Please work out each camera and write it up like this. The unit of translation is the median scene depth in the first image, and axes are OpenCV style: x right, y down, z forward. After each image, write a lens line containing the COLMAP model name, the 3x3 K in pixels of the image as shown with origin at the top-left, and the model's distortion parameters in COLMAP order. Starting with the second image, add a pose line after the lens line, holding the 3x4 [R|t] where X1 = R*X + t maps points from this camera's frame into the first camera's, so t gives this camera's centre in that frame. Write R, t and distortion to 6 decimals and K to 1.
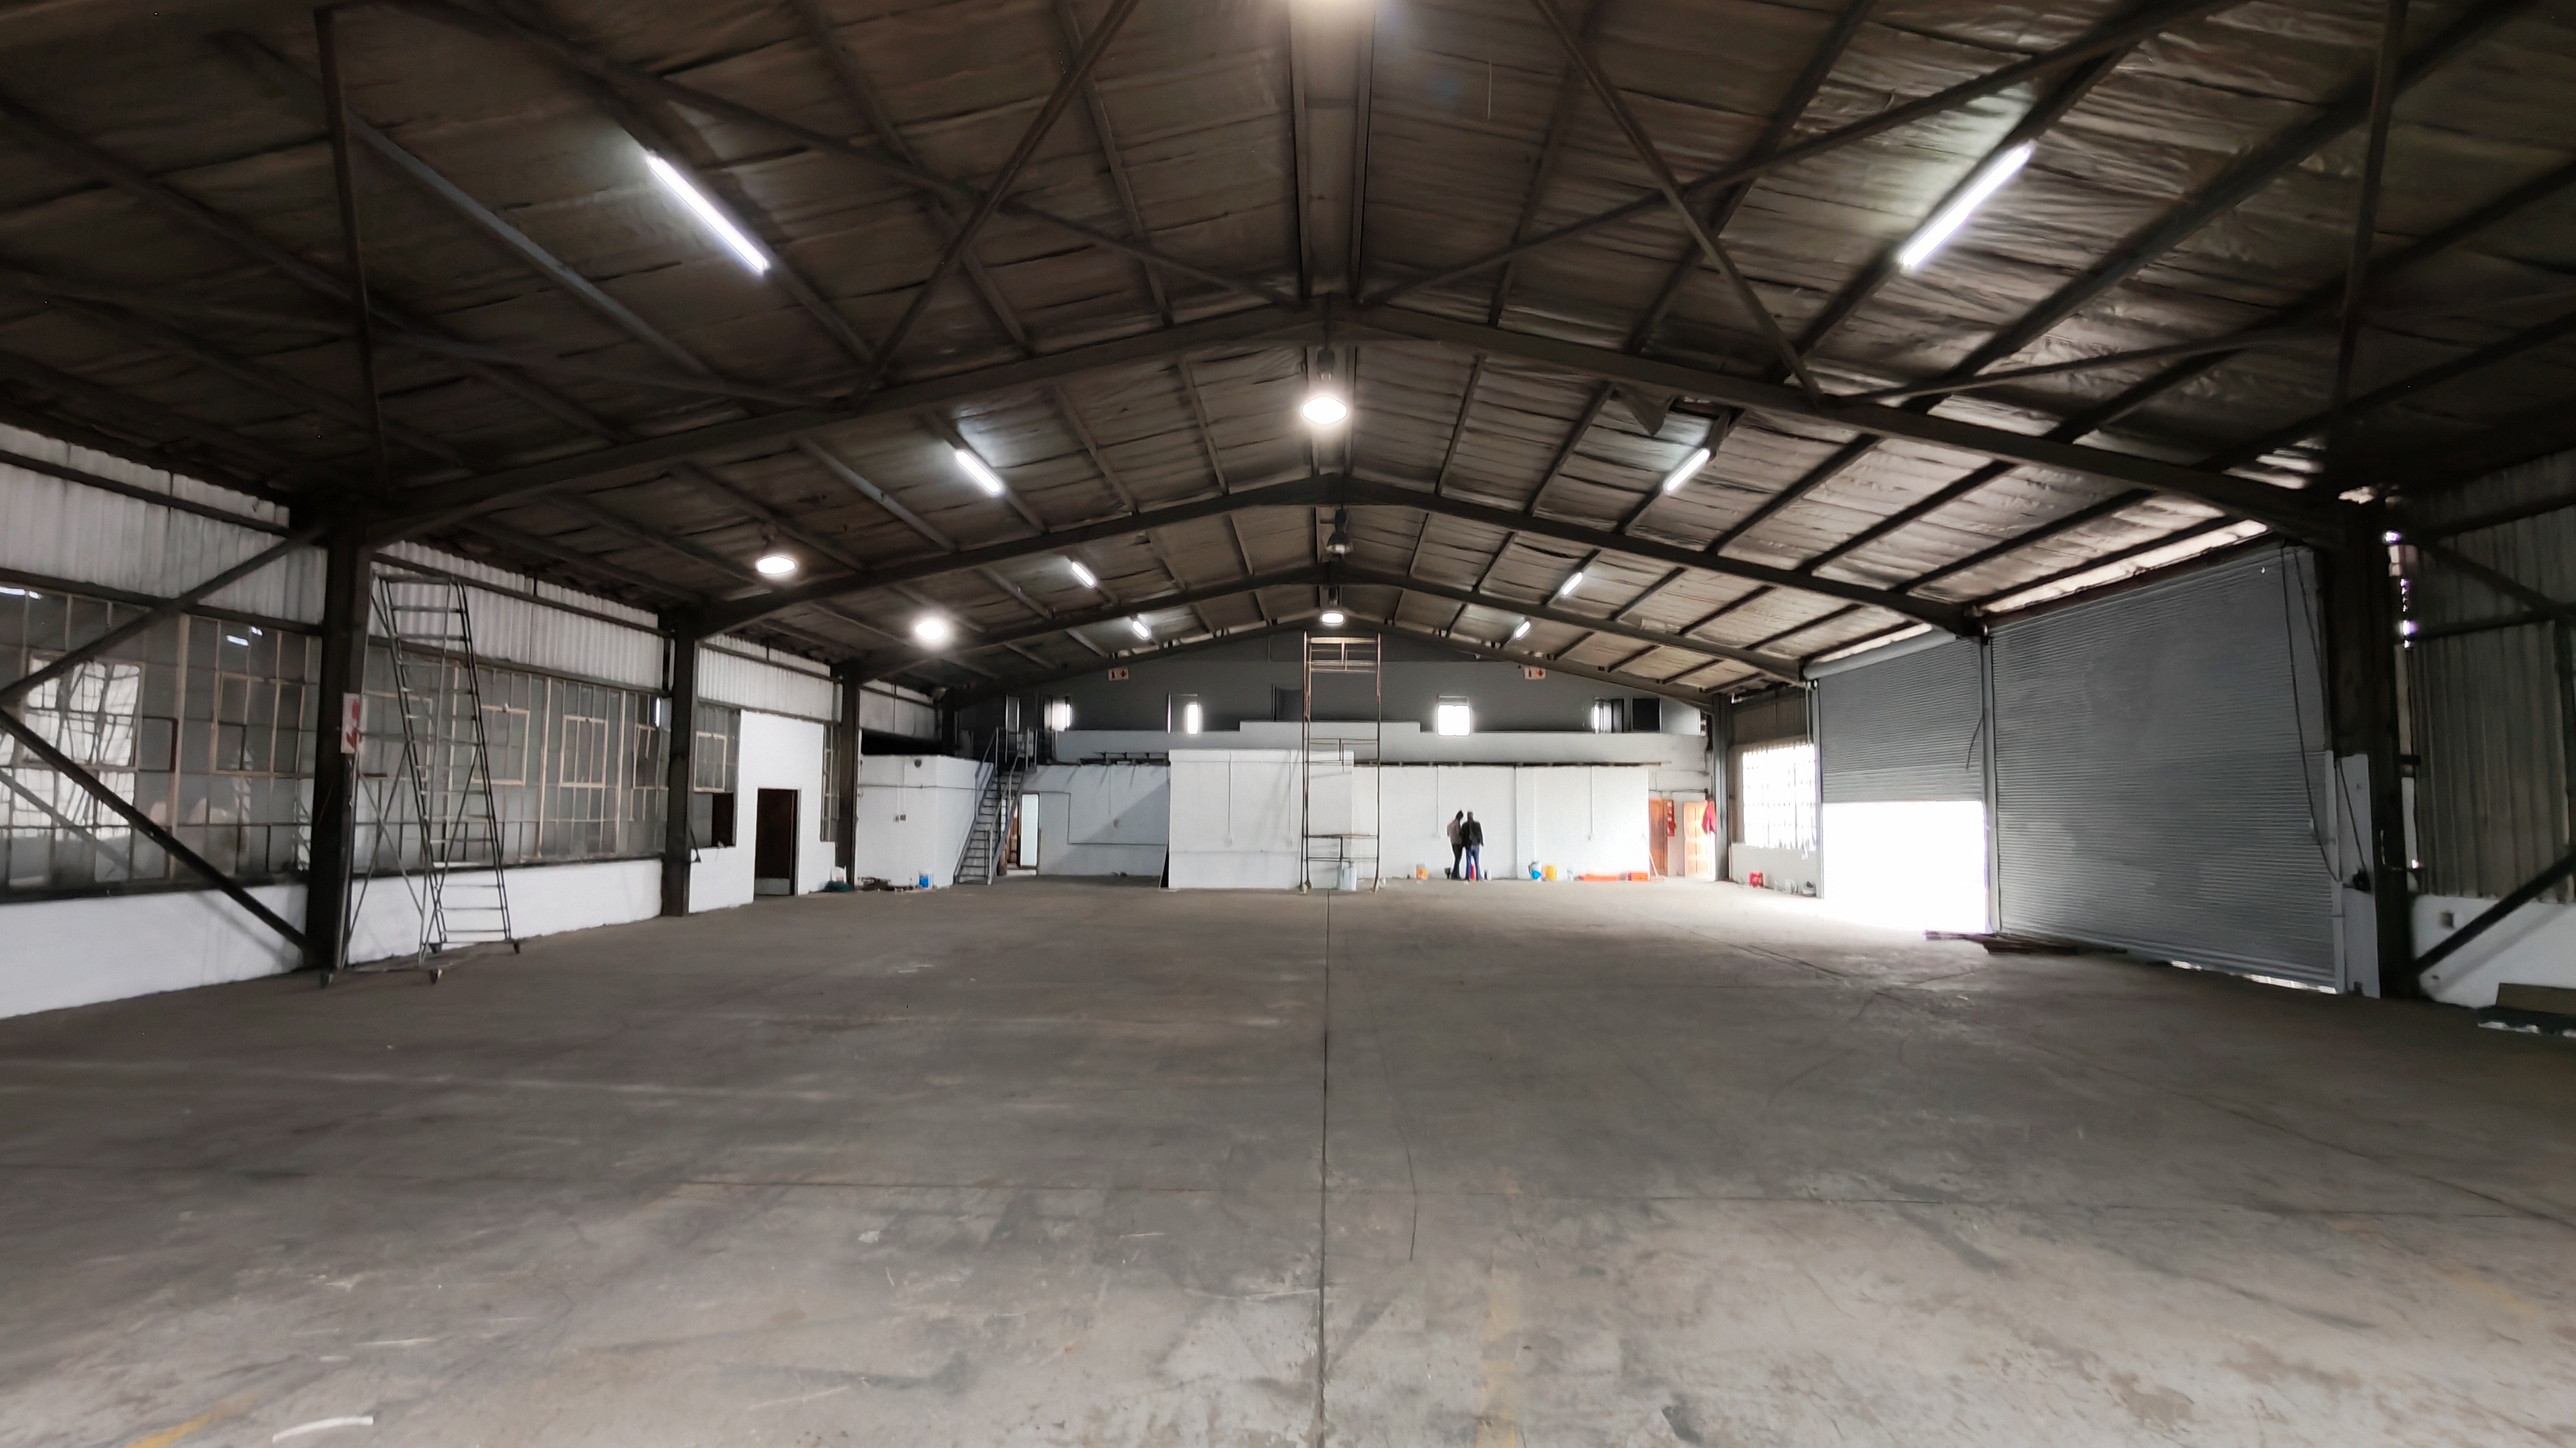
lens RADIAL K [[1175.2, 0, 1290.2], [0, 1175.2, 734.8], [0, 0, 1]] dist [-0.000866, -0.000017]
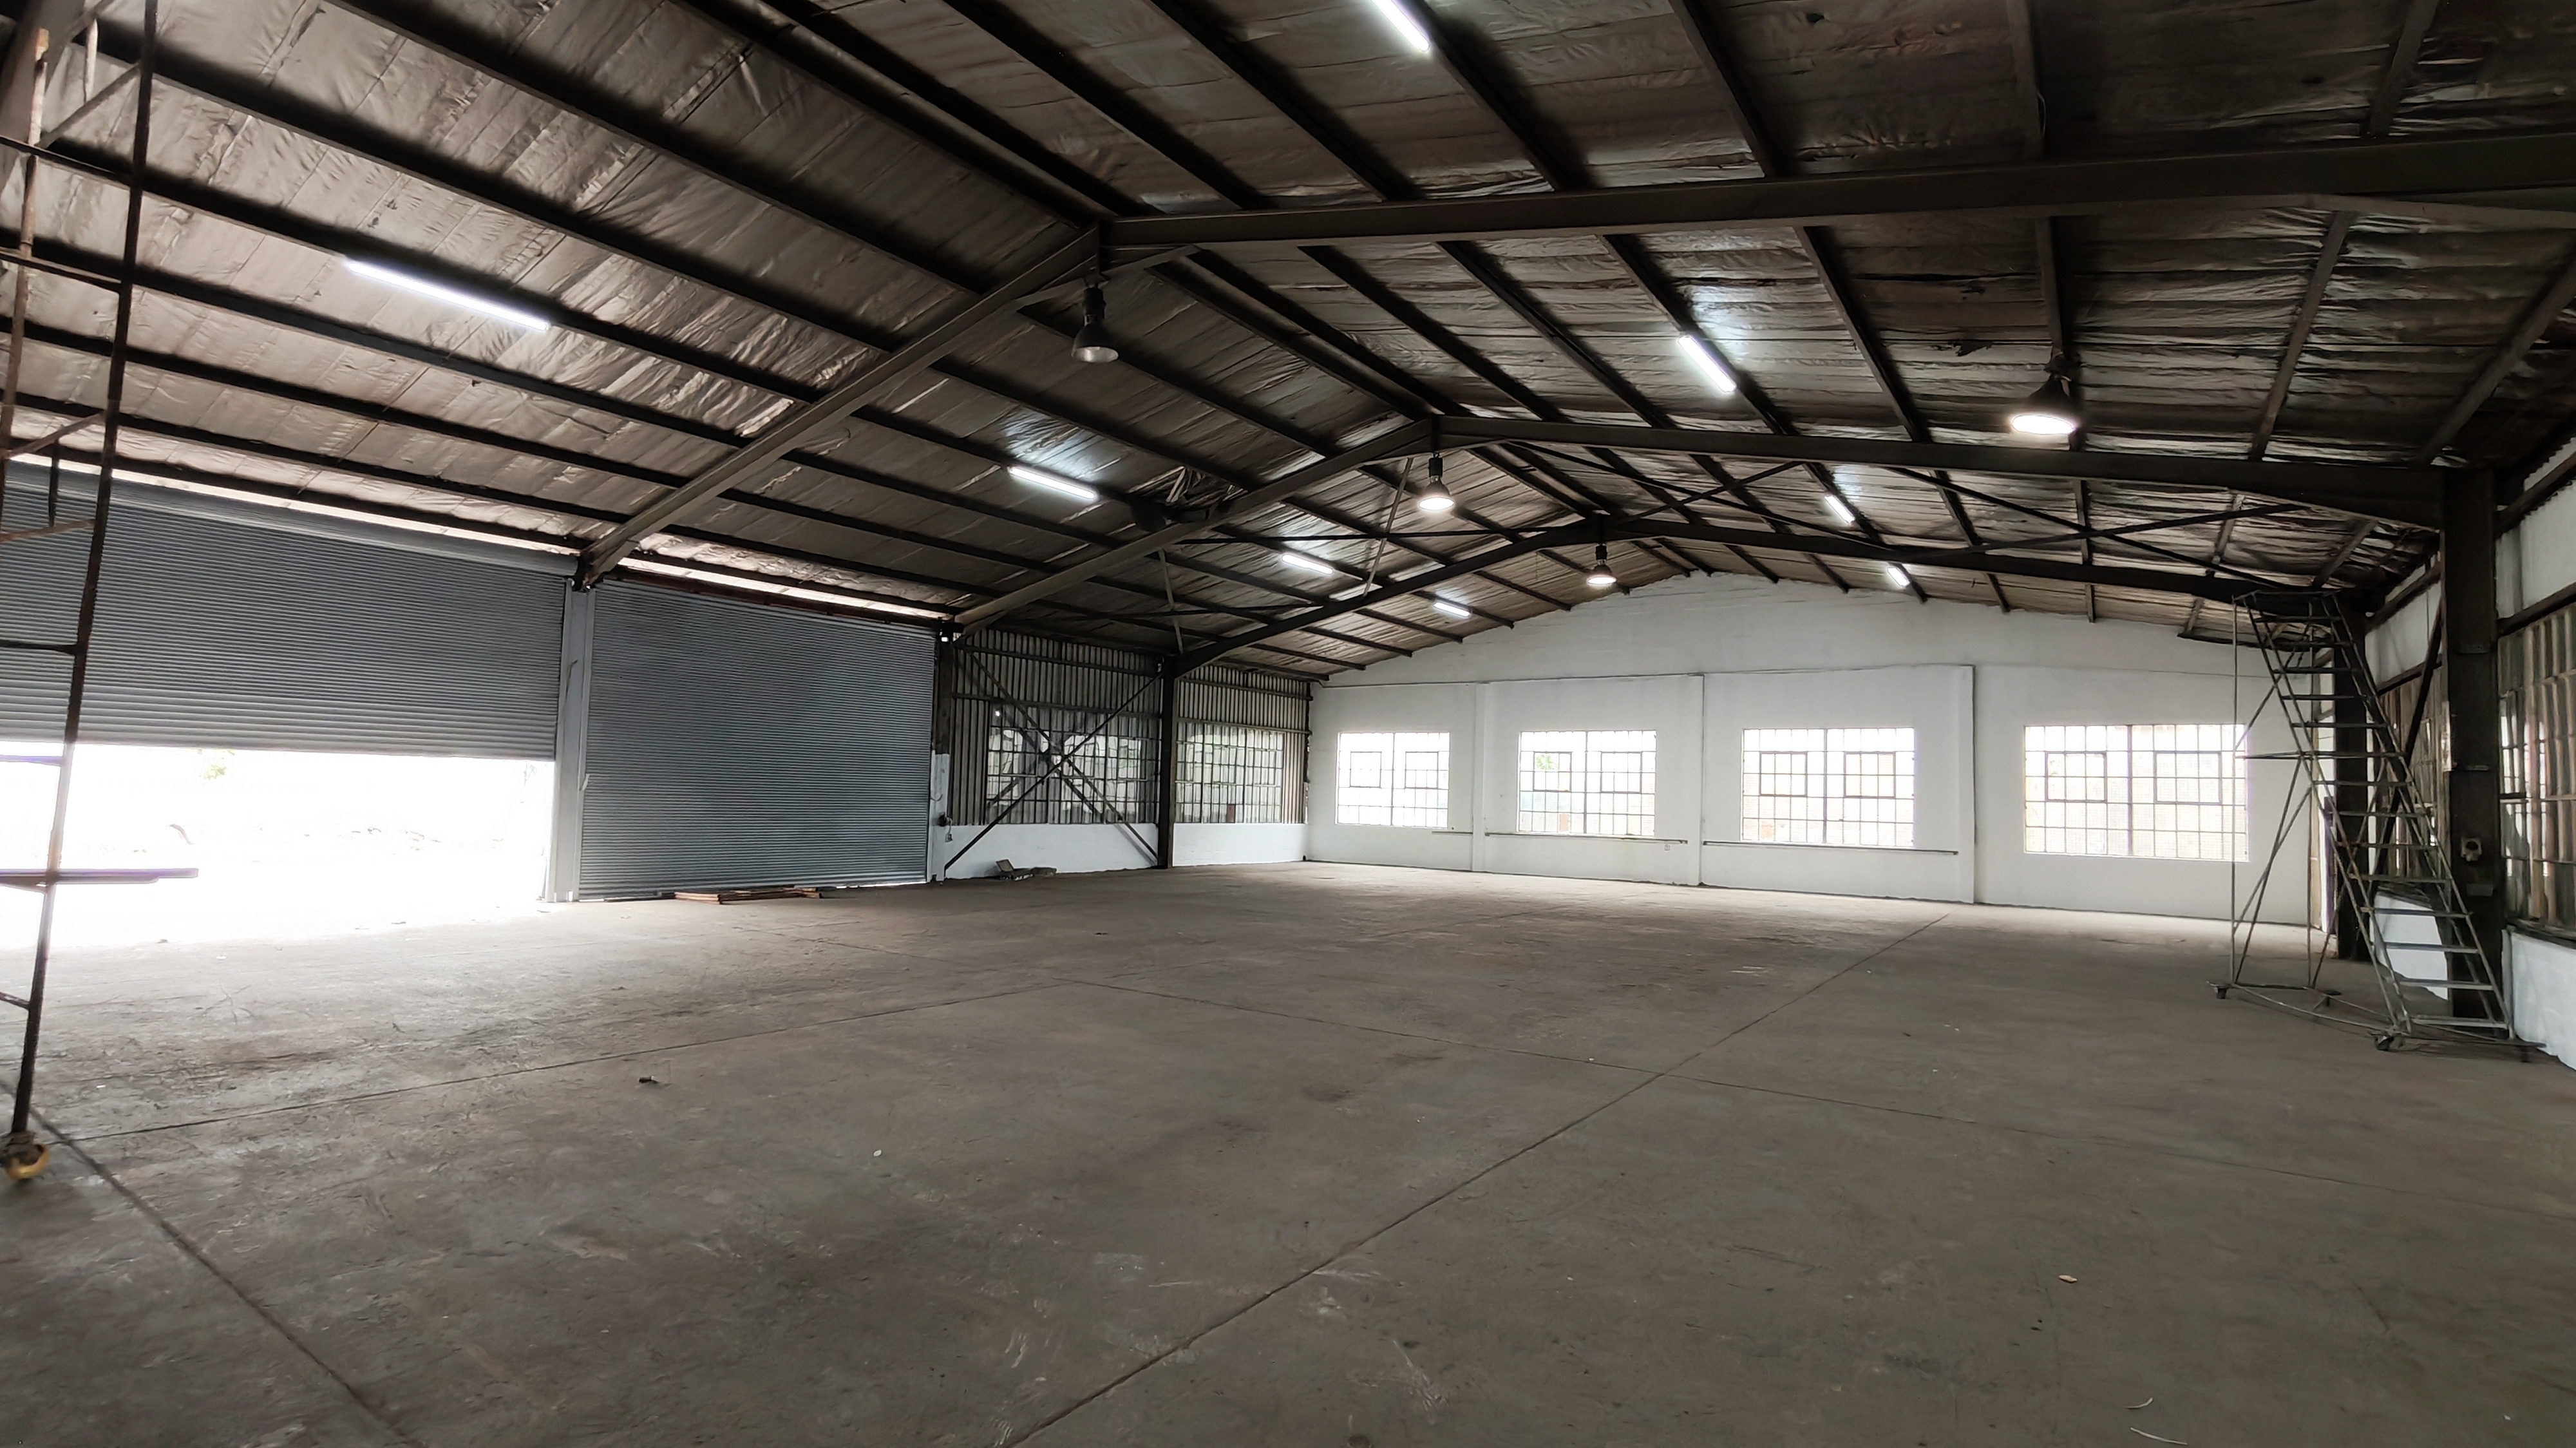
lens RADIAL K [[1175.2, 0, 1290.2], [0, 1175.2, 734.8], [0, 0, 1]] dist [-0.000866, -0.000017]
pose [[-0.838265, 0.001205, 0.545262, -0.293131], [-0.066397, 0.992330, -0.104269, 0.073950], [-0.541206, -0.123609, -0.831755, 1.150720]]
